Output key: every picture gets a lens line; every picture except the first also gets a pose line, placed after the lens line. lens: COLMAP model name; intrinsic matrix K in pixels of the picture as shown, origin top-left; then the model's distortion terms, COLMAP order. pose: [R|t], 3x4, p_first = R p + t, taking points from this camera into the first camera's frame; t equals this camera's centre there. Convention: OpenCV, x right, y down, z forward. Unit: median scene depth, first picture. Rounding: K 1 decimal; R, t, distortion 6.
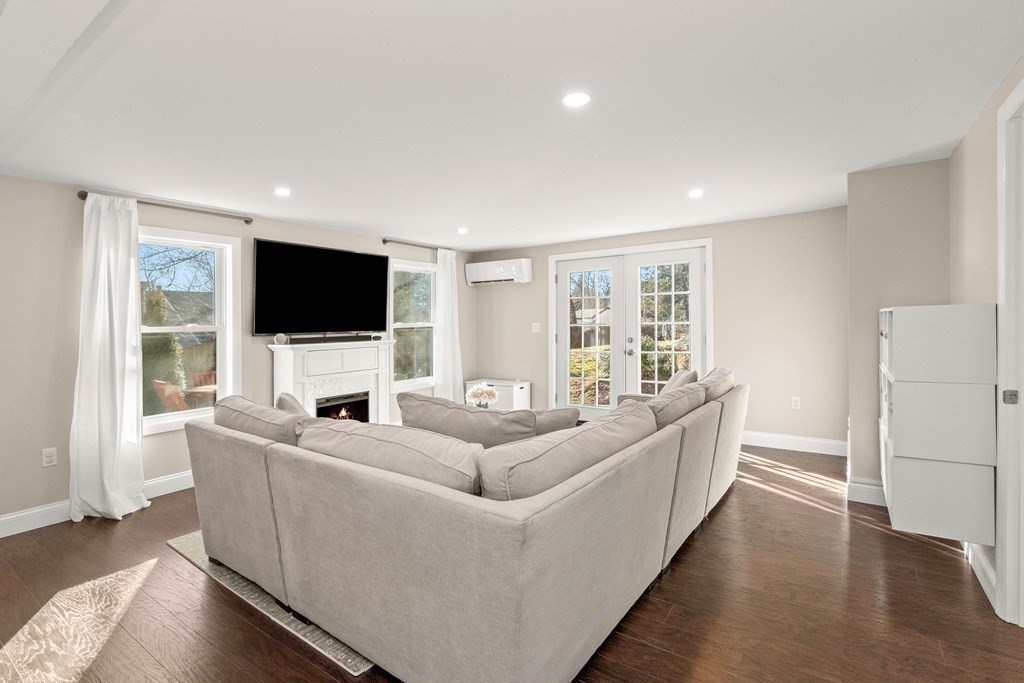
lens RADIAL K [[482.9, 0, 518.6], [0, 482.9, 319.6], [0, 0, 1]] dist [0.000565, 0.000083]
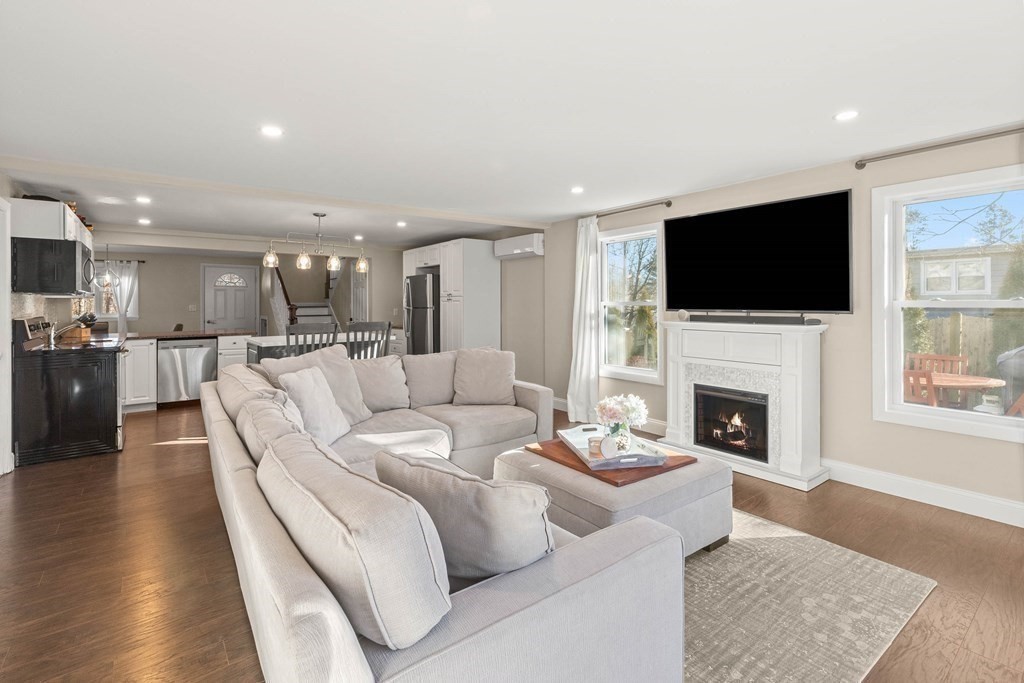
lens RADIAL K [[471.1, 0, 511.7], [0, 471.1, 301.9], [0, 0, 1]] dist [0.000689, 0.000030]
pose [[-0.307985, 0.017581, -0.951229, 0.488625], [0.015093, 0.999794, 0.013592, -0.005235], [0.951272, -0.010171, -0.308187, 0.883259]]
